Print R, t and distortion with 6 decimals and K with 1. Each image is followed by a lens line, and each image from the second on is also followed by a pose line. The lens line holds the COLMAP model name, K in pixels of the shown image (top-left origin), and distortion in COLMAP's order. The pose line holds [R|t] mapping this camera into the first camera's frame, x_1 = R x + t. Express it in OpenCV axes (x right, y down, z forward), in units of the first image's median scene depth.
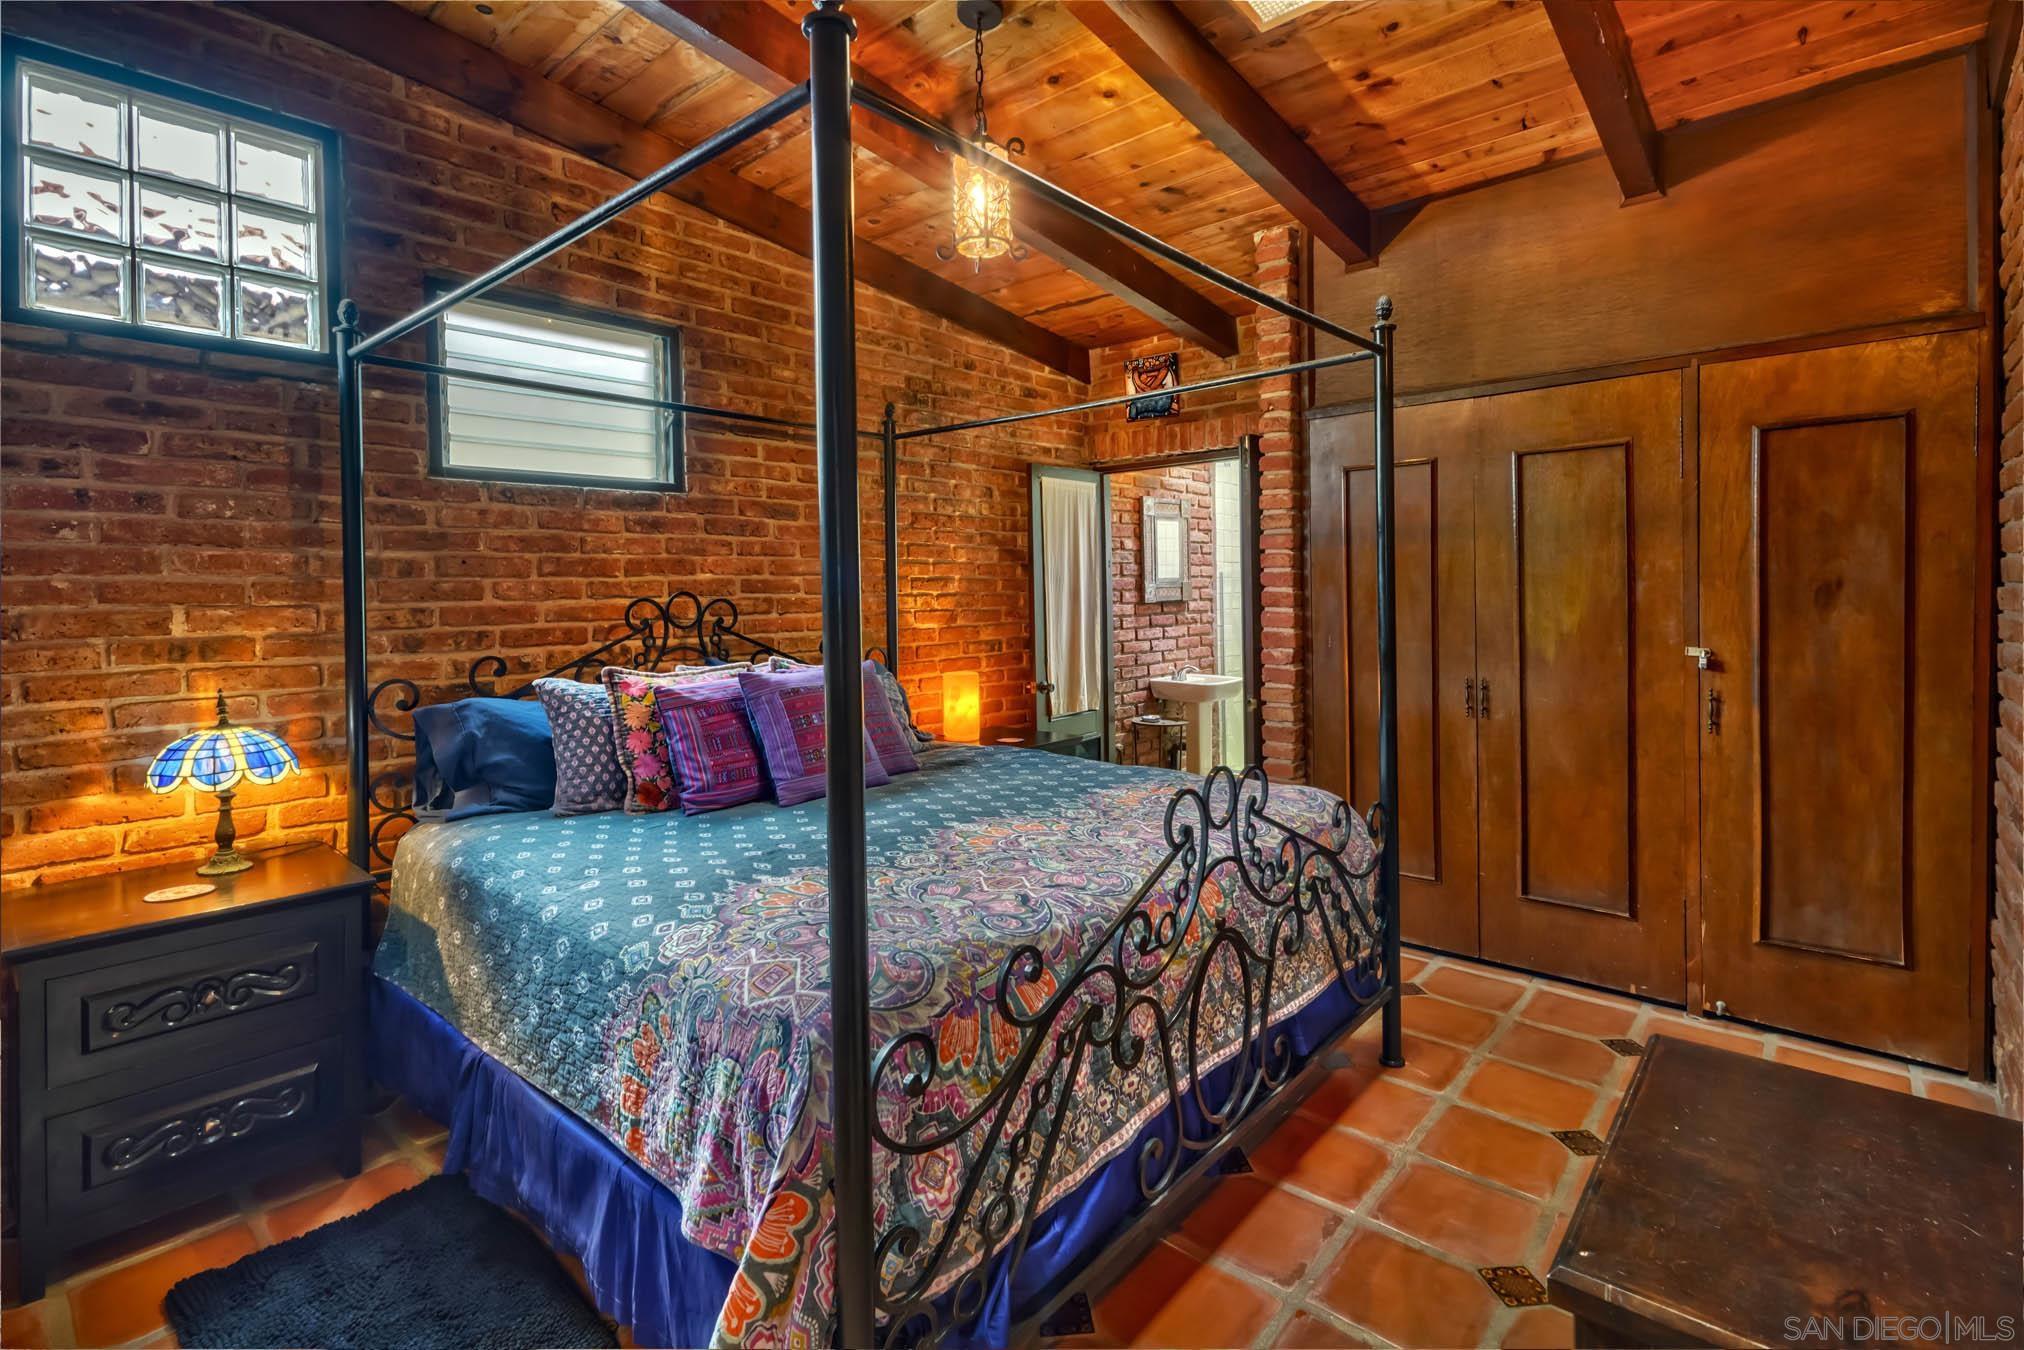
lens RADIAL K [[936.1, 0, 1002.7], [0, 936.1, 596.2], [0, 0, 1]] dist [0.005262, -0.001357]
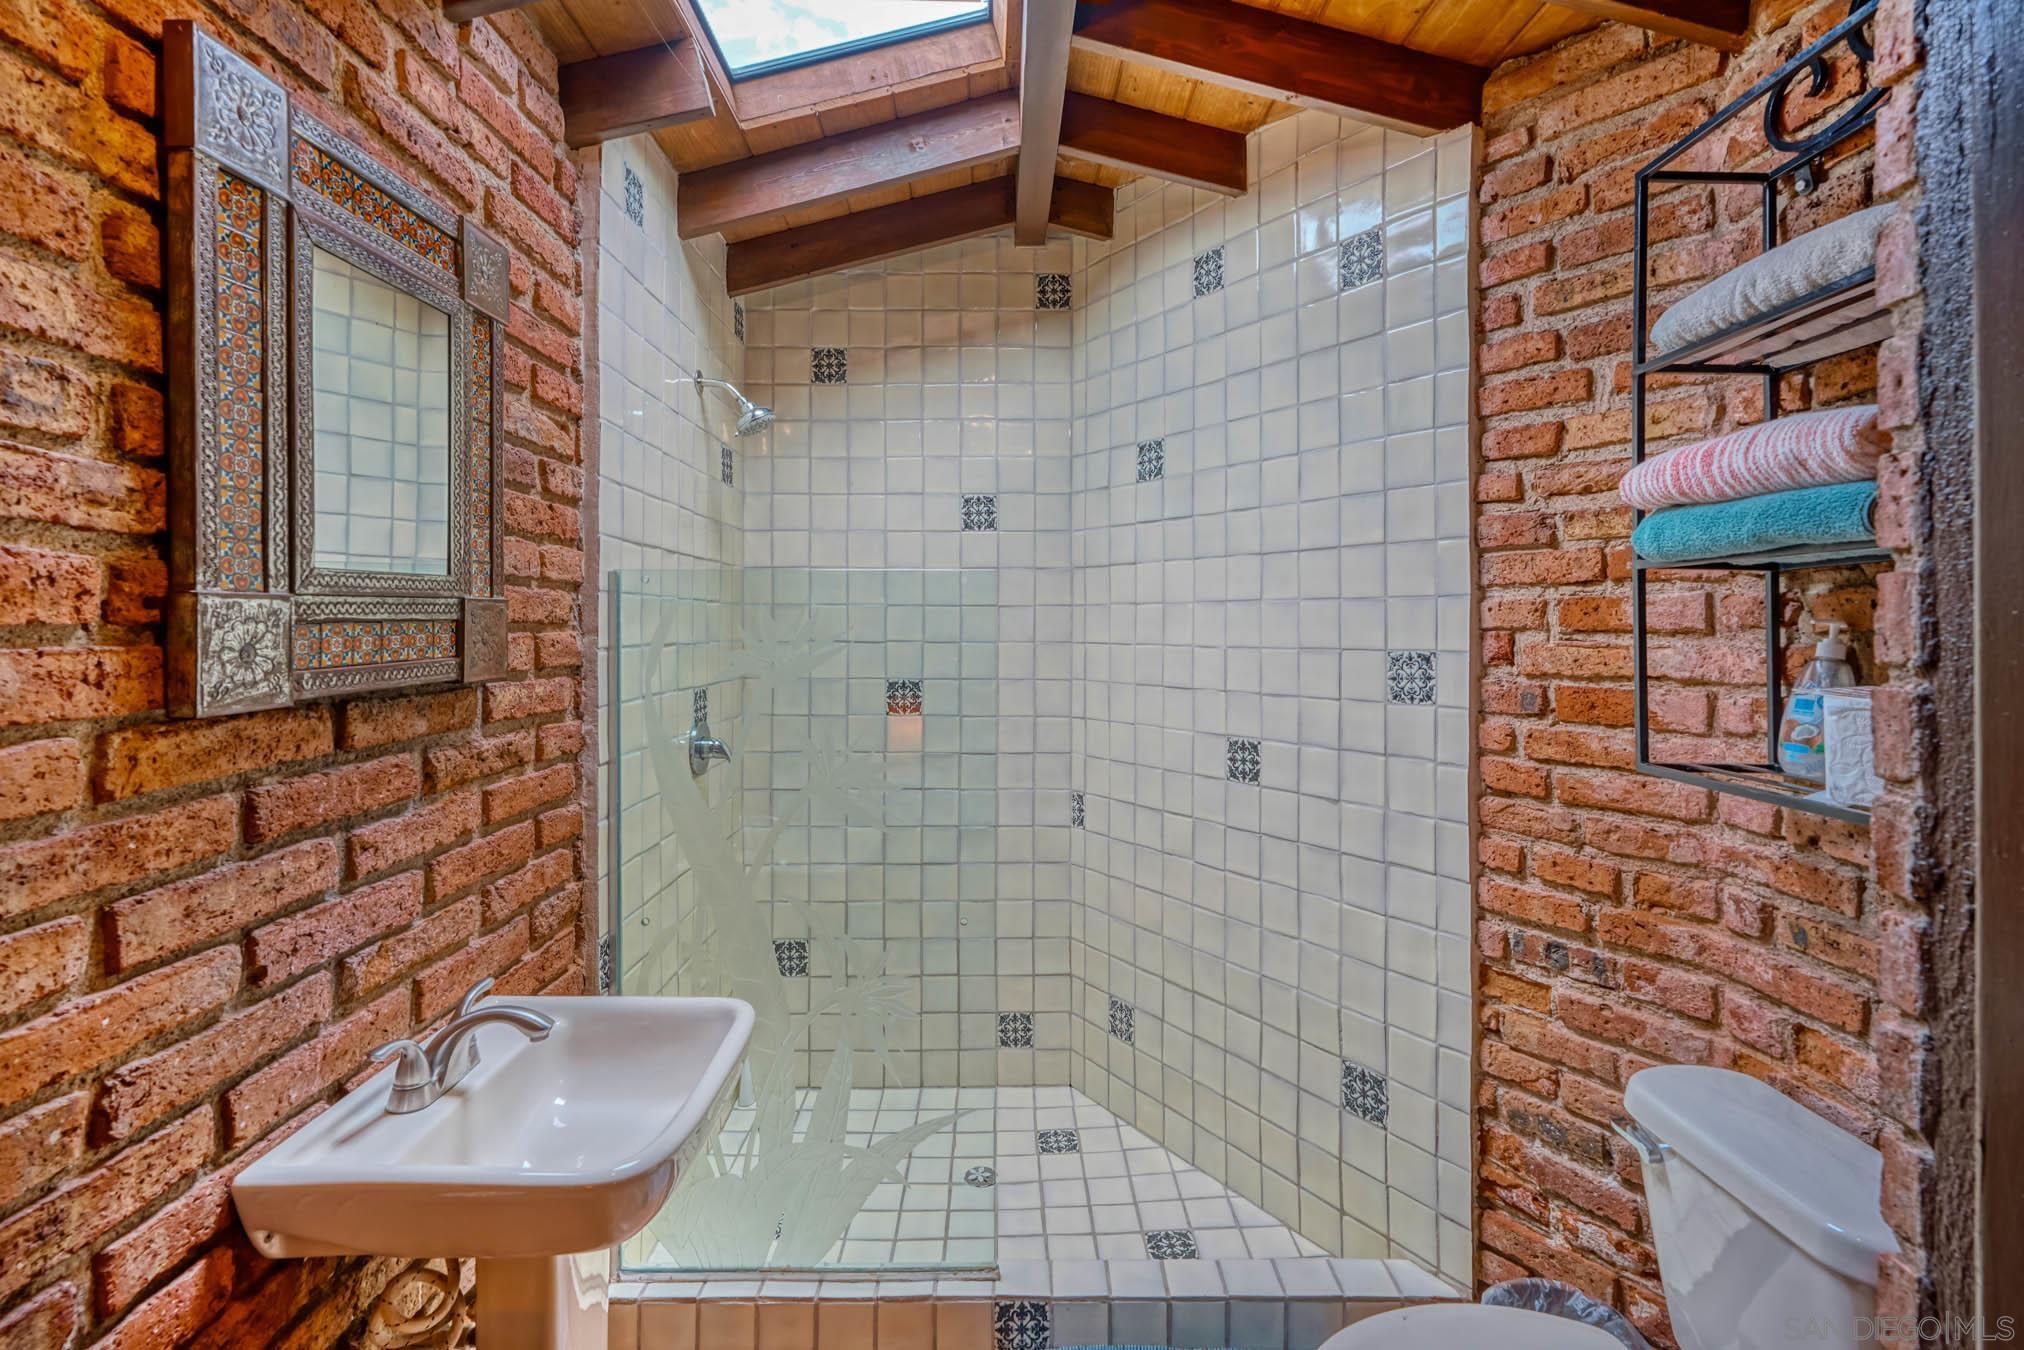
lens RADIAL K [[936.1, 0, 1012.7], [0, 936.1, 625.4], [0, 0, 1]] dist [0.005262, -0.001357]
pose [[0.737630, 0.016105, 0.675013, 0.143547], [-0.008643, 0.999859, -0.014410, -0.007058], [-0.675150, 0.004795, 0.737665, 0.775818]]
